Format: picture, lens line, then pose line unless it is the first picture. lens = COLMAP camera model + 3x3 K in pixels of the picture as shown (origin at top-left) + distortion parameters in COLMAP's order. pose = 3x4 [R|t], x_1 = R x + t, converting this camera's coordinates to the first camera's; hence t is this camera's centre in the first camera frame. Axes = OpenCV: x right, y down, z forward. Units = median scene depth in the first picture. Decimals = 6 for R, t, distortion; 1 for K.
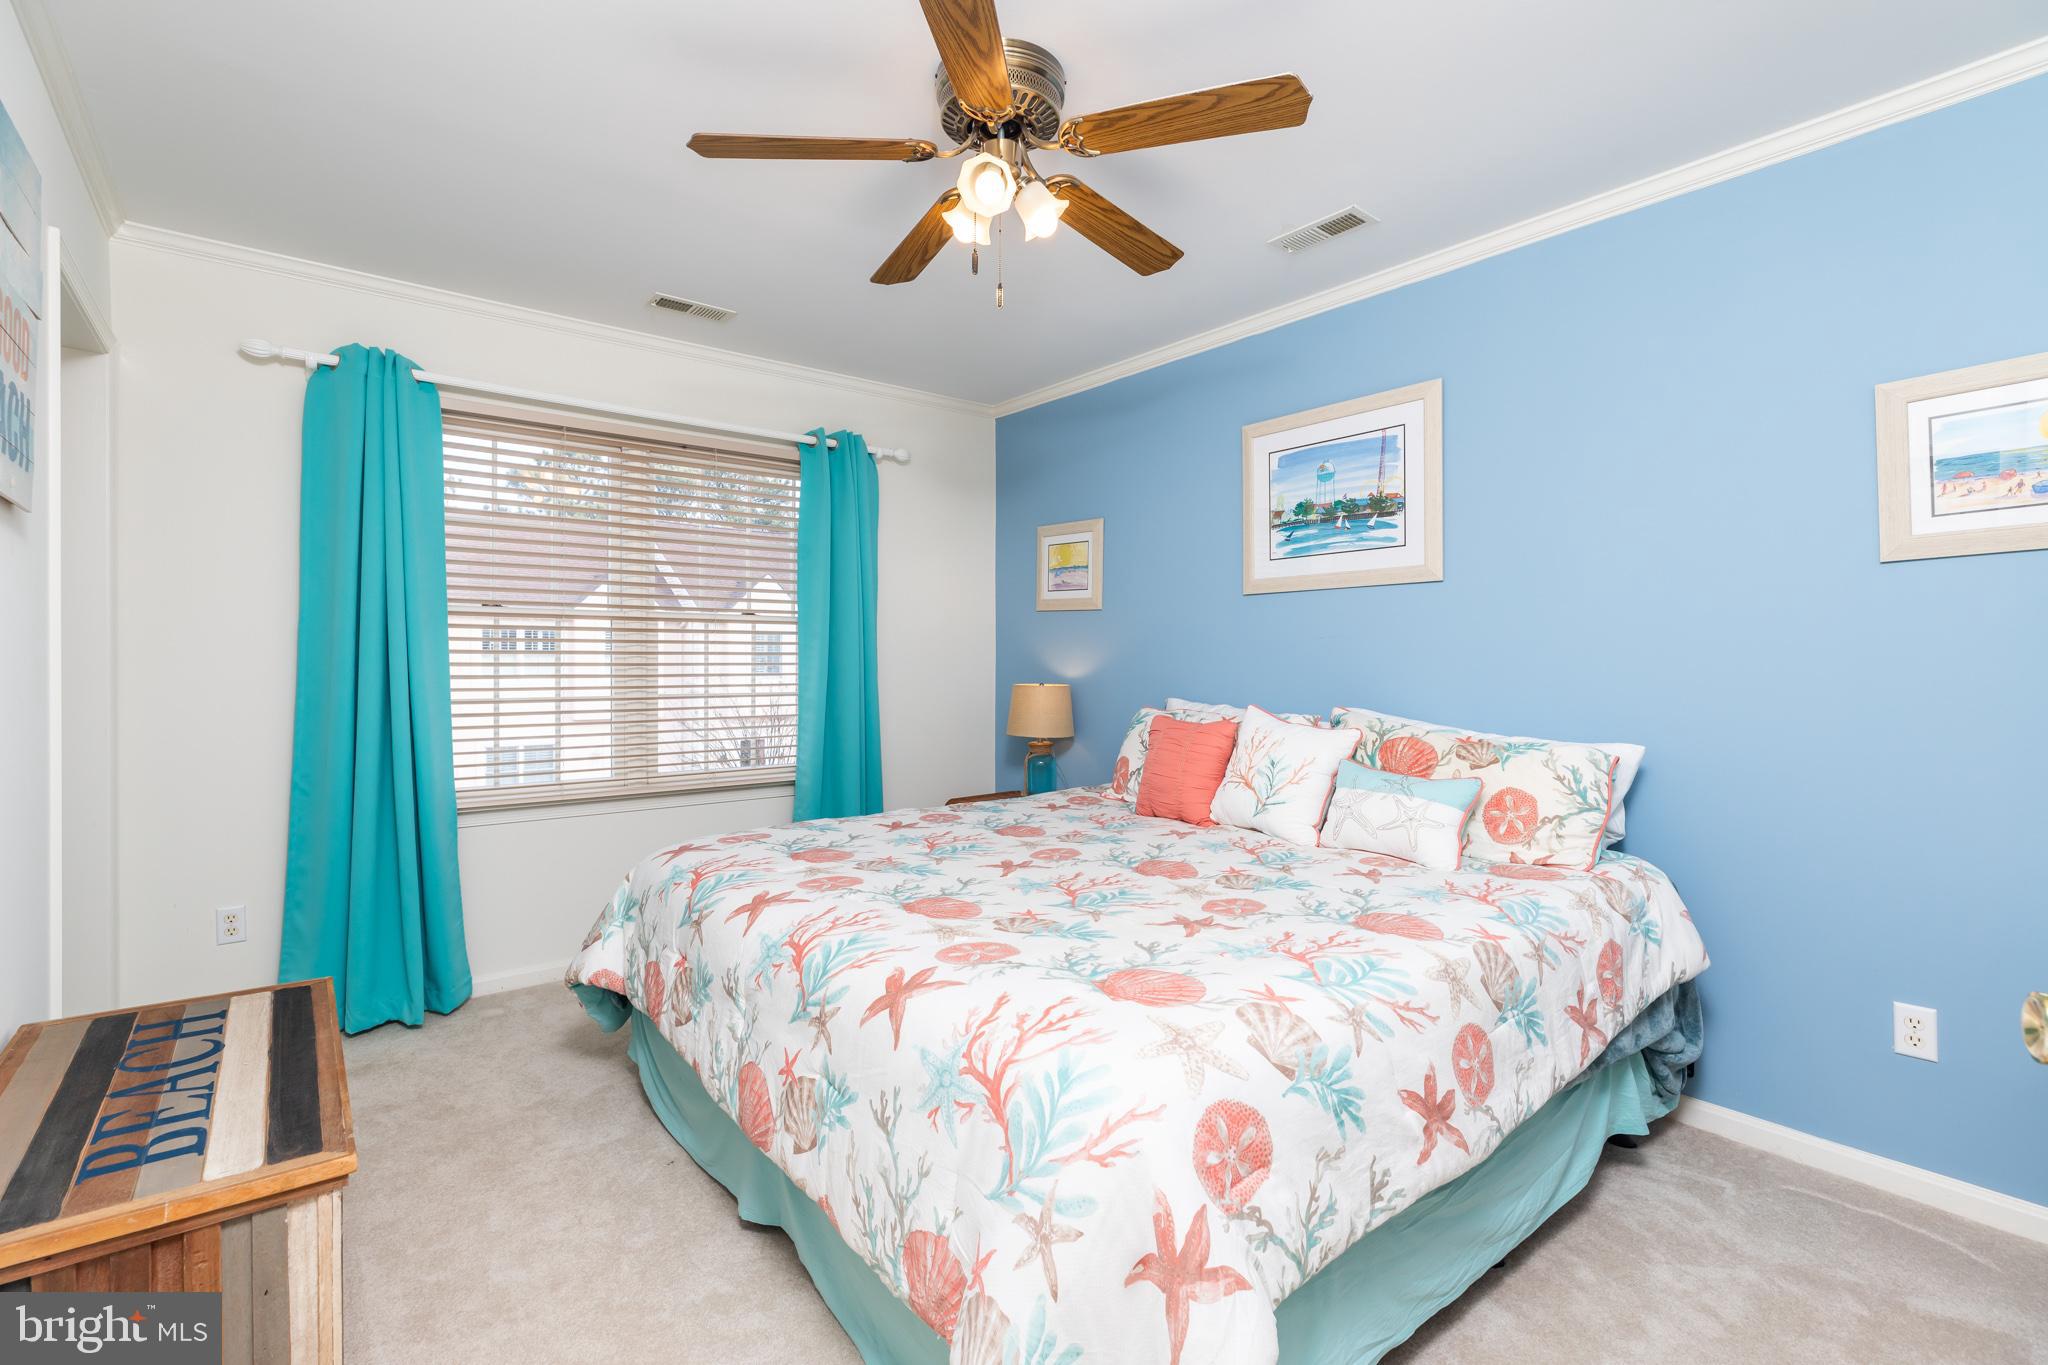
lens RADIAL K [[927.0, 0, 1030.7], [0, 927.0, 679.9], [0, 0, 1]] dist [0.001506, -0.000258]
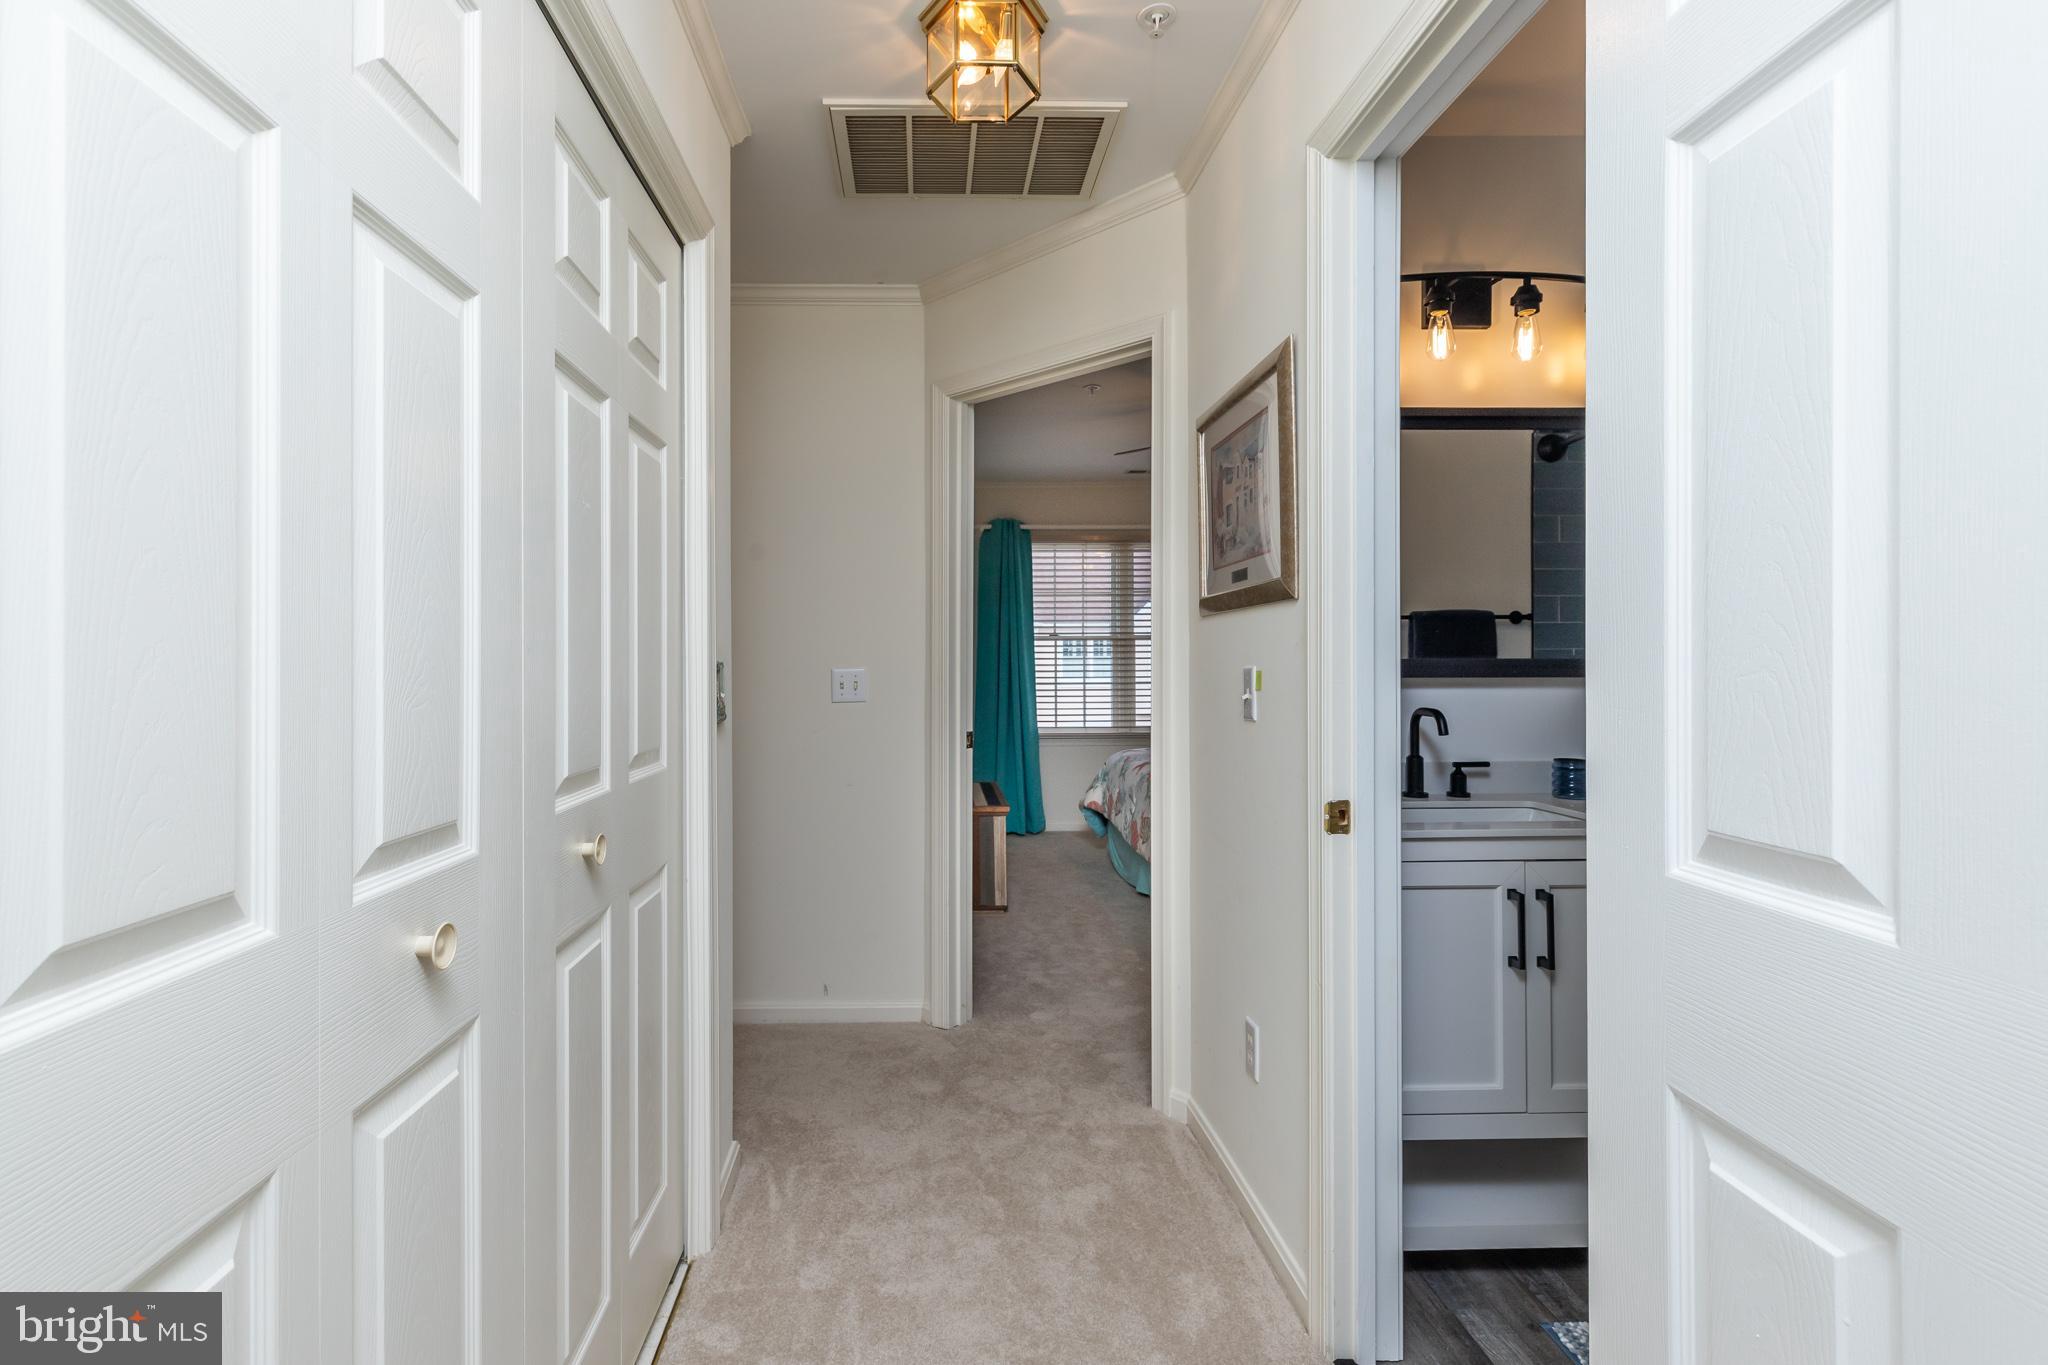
lens RADIAL K [[927.0, 0, 1030.7], [0, 927.0, 679.9], [0, 0, 1]] dist [0.001506, -0.000258]
pose [[0.844237, 0.001718, -0.535967, 0.503712], [0.001359, 0.999985, 0.005346, 0.005187], [0.535968, -0.005241, 0.844222, -0.799733]]
